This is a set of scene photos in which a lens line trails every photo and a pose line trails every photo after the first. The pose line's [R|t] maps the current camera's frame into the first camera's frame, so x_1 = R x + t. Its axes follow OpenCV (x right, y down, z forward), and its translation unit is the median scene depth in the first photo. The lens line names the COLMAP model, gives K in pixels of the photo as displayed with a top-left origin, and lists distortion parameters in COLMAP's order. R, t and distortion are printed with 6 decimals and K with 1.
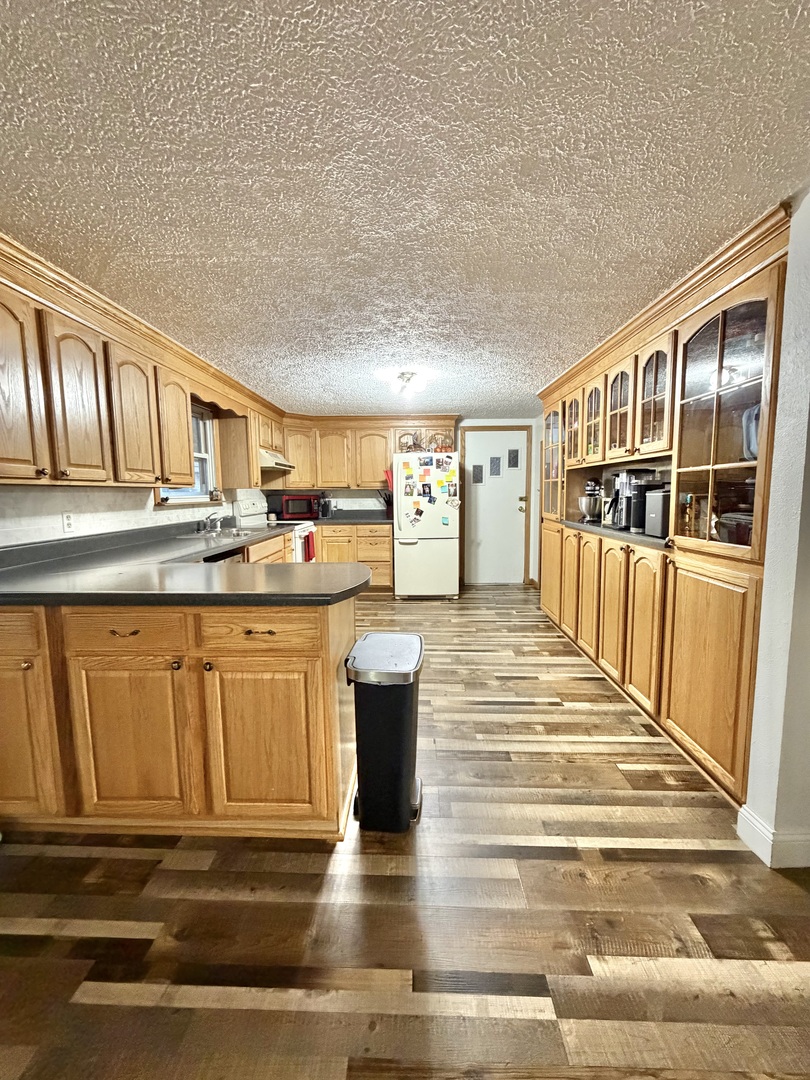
lens RADIAL K [[427.1, 0, 405.3], [0, 427.1, 535.2], [0, 0, 1]] dist [-0.002165, 0.000866]
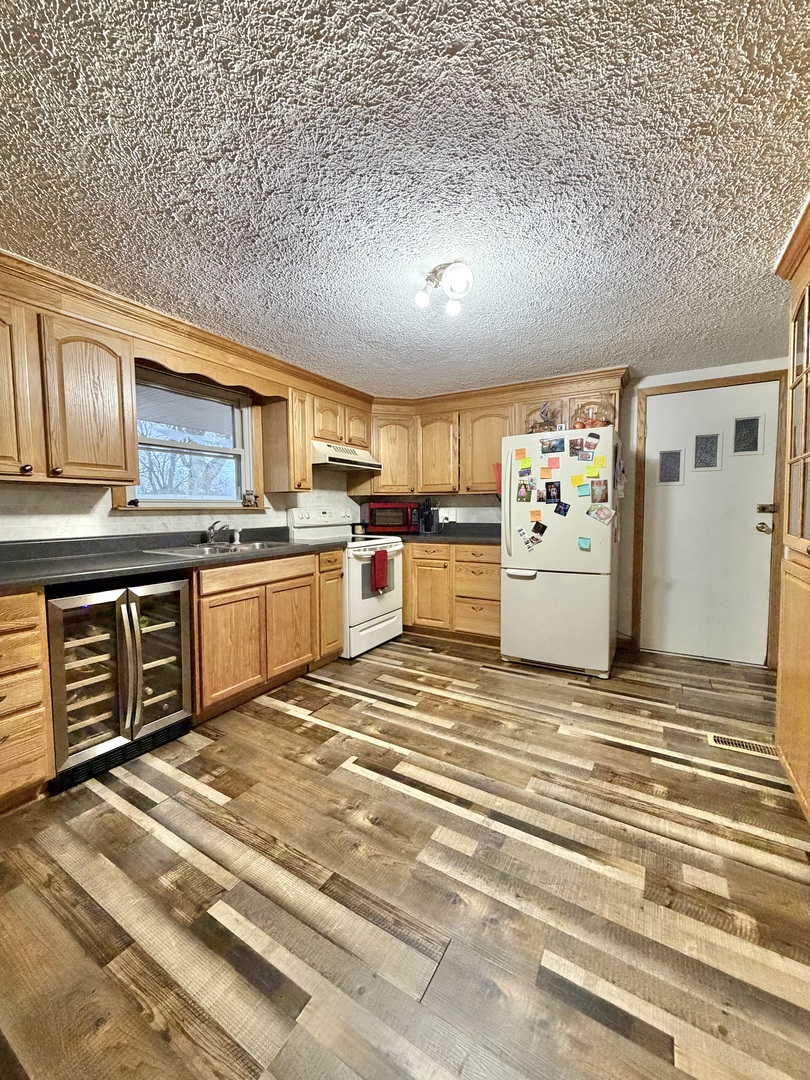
lens RADIAL K [[427.1, 0, 406.7], [0, 427.1, 535.6], [0, 0, 1]] dist [-0.002165, 0.000866]
pose [[0.870123, 0.033126, -0.491720, 0.170799], [-0.050221, 0.998504, -0.021602, -0.019812], [0.490269, 0.043491, 0.870485, 0.367475]]
